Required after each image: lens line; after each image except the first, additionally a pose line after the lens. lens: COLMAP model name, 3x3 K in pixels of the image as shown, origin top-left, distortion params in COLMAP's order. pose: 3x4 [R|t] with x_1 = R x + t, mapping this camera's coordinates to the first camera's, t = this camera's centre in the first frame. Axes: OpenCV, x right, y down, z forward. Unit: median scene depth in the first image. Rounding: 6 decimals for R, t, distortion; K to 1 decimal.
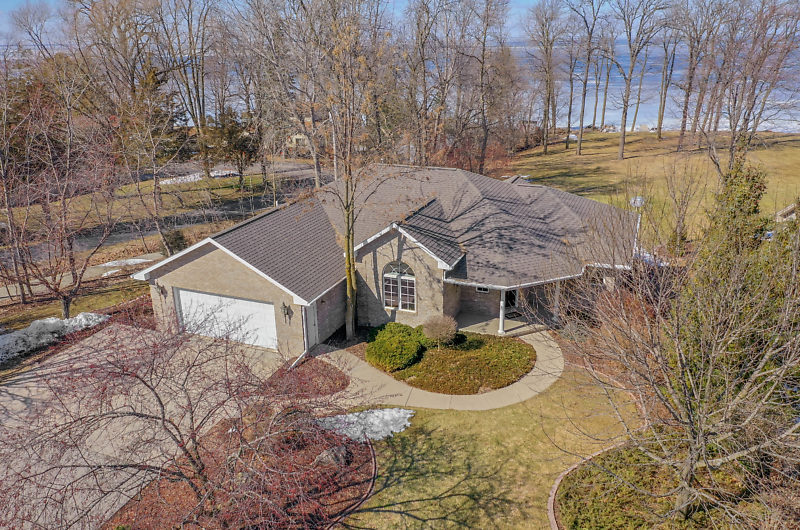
lens RADIAL K [[636.9, 0, 410.0], [0, 636.9, 264.8], [0, 0, 1]] dist [0.004975, 0.002035]
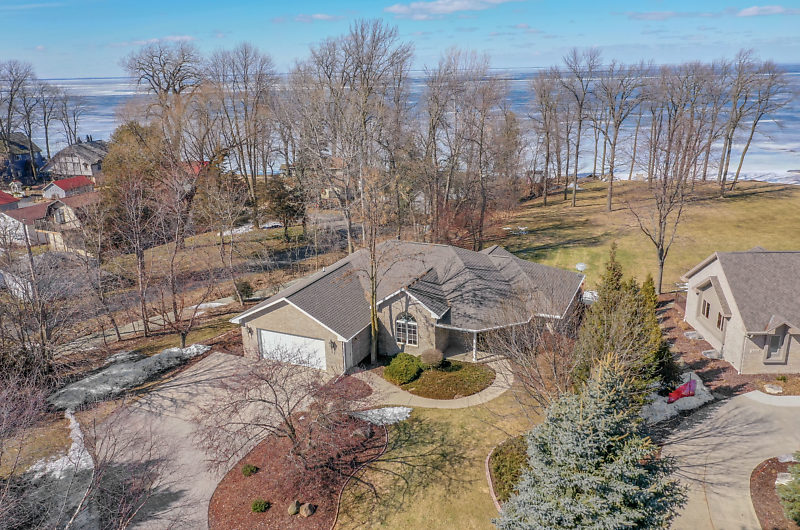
lens RADIAL K [[636.9, 0, 410.0], [0, 636.9, 264.8], [0, 0, 1]] dist [0.004975, 0.002035]
pose [[0.999209, 0.003727, -0.039593, 0.050864], [-0.005438, 0.999052, -0.043198, -0.052616], [0.039395, 0.043380, 0.998282, -0.511335]]
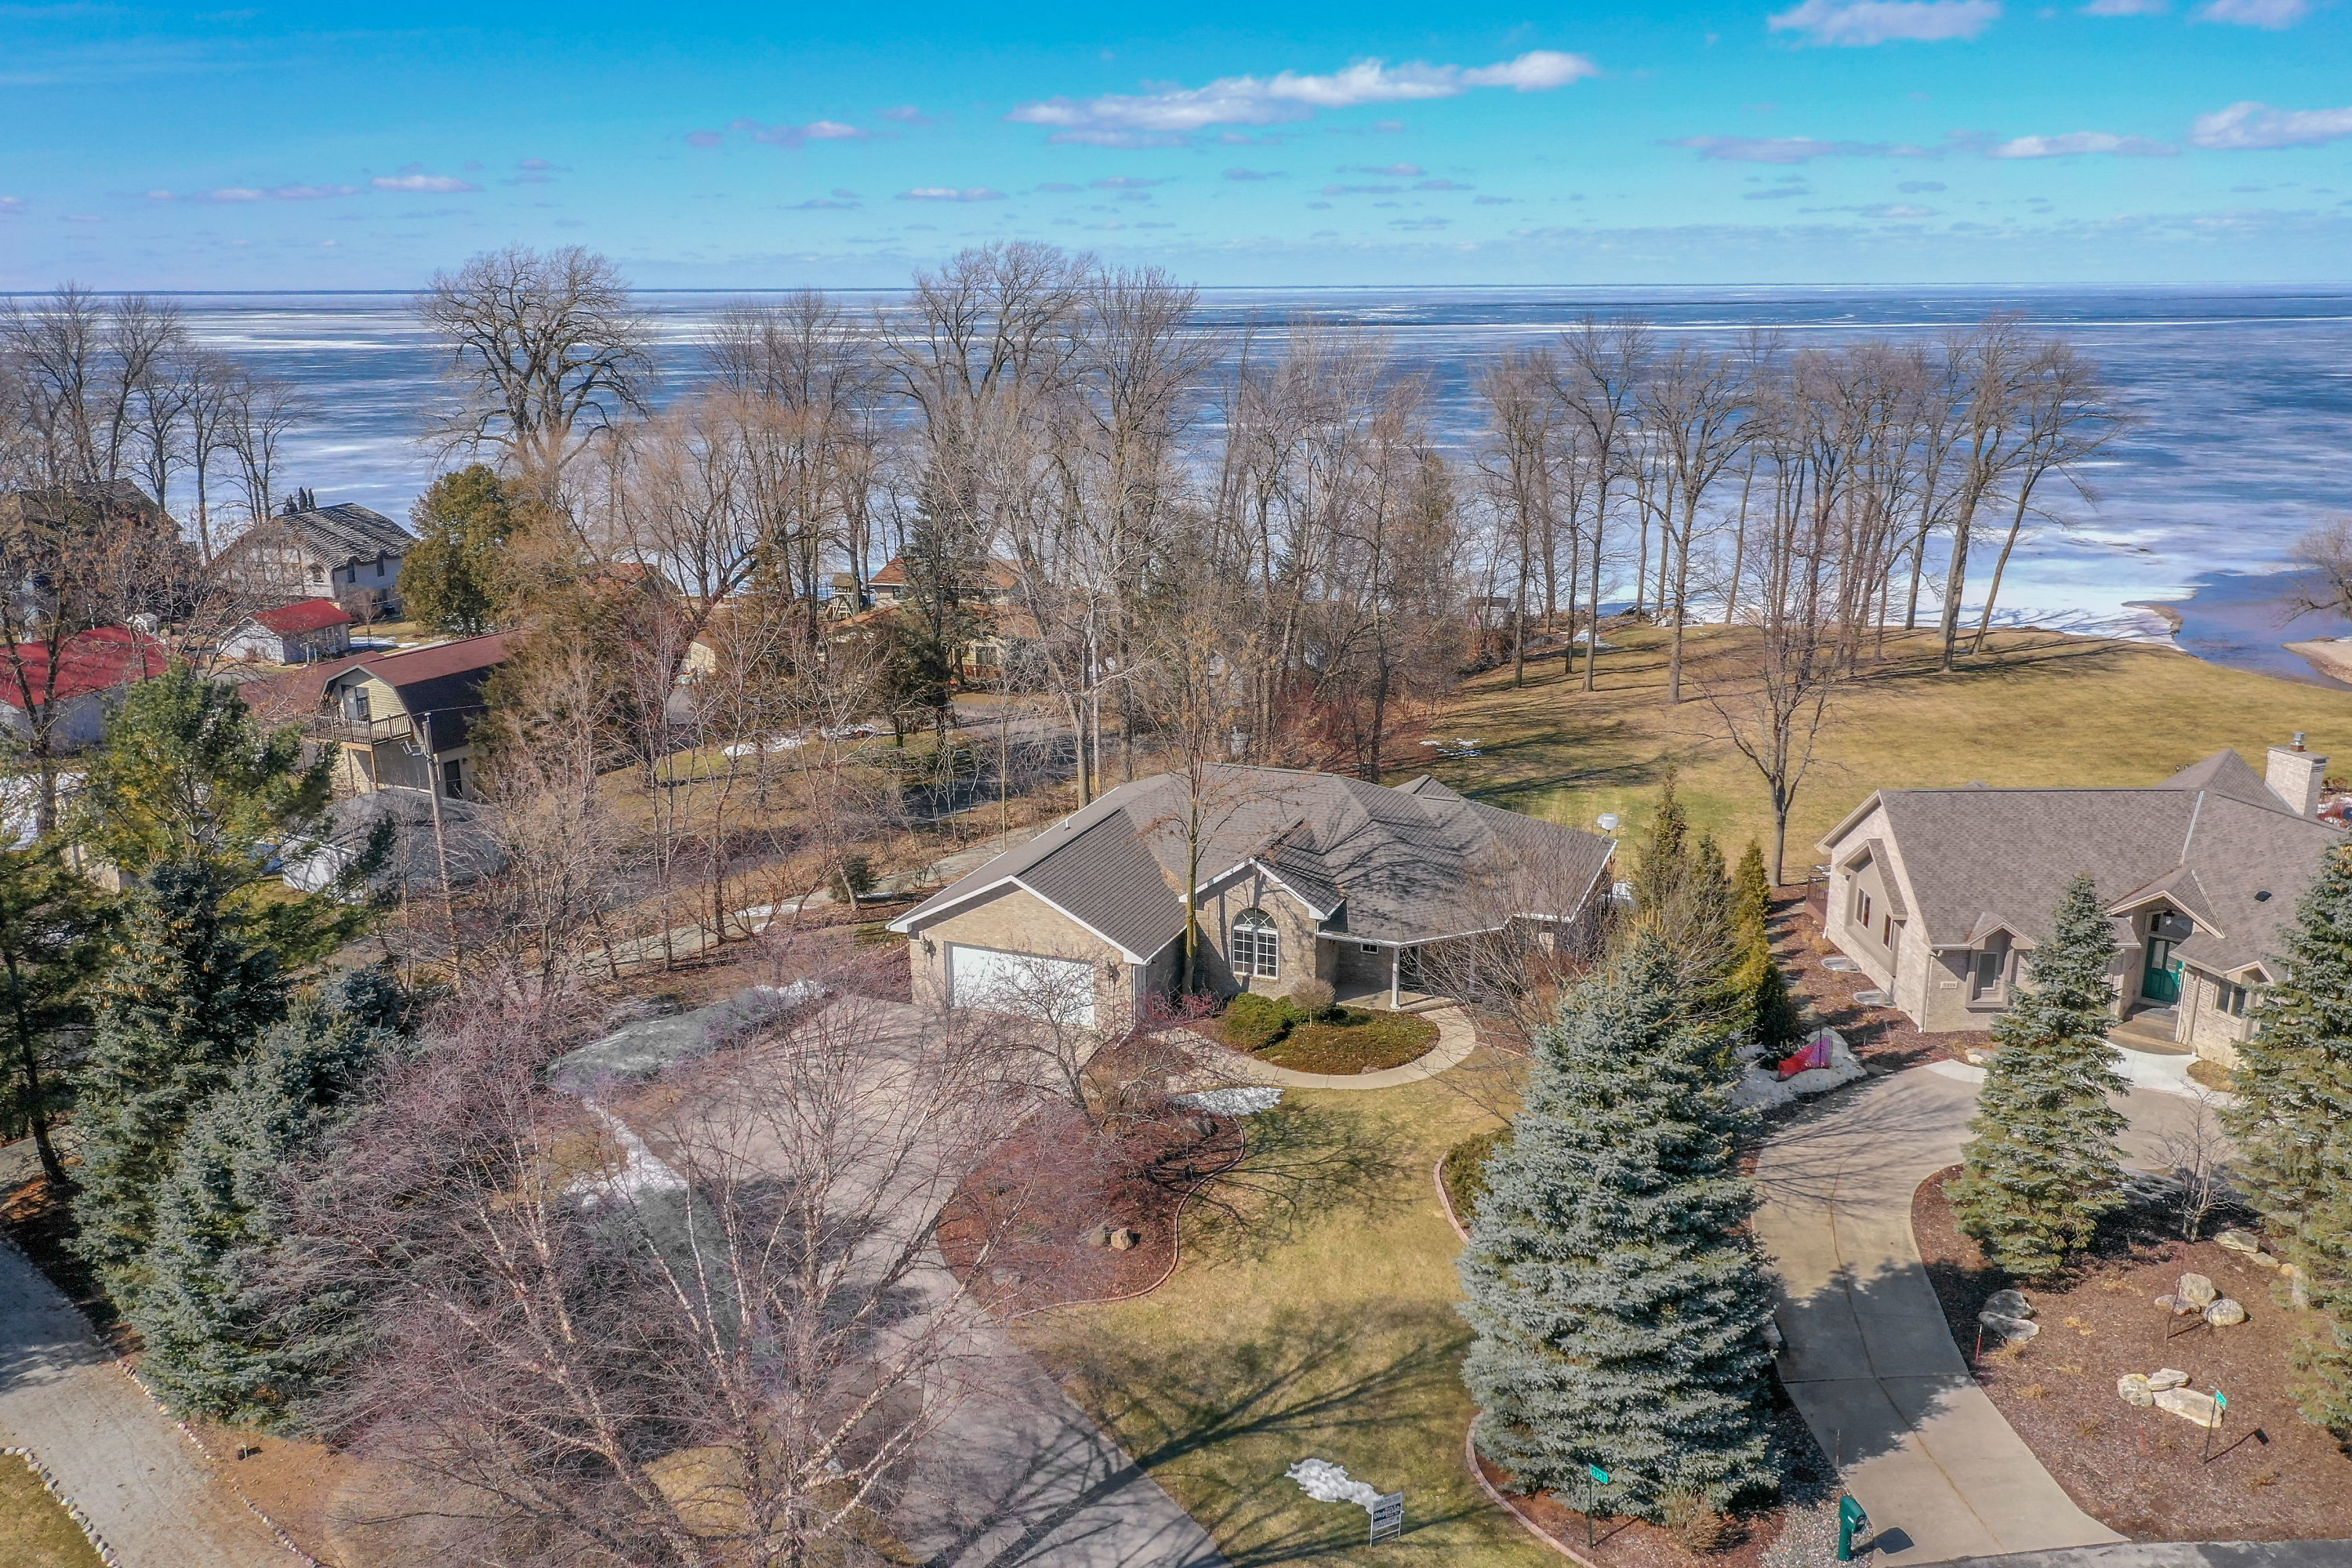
lens RADIAL K [[1872.4, 0, 1205.4], [0, 1872.4, 783.6], [0, 0, 1]] dist [0.004975, 0.002035]
pose [[0.999906, 0.007613, 0.011364, -0.101223], [-0.006678, 0.996757, -0.080187, 0.024584], [-0.011938, 0.080103, 0.996715, -1.174750]]
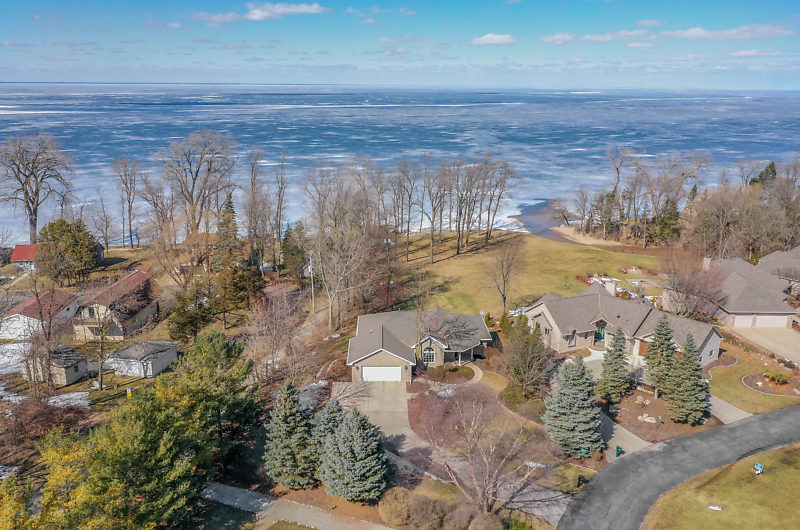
lens RADIAL K [[636.9, 0, 410.0], [0, 636.9, 264.8], [0, 0, 1]] dist [0.004975, 0.002035]
pose [[0.915711, -0.085986, 0.392530, -1.319087], [0.111061, 0.992943, -0.041579, -0.292280], [-0.386185, 0.081669, 0.918799, -1.917898]]
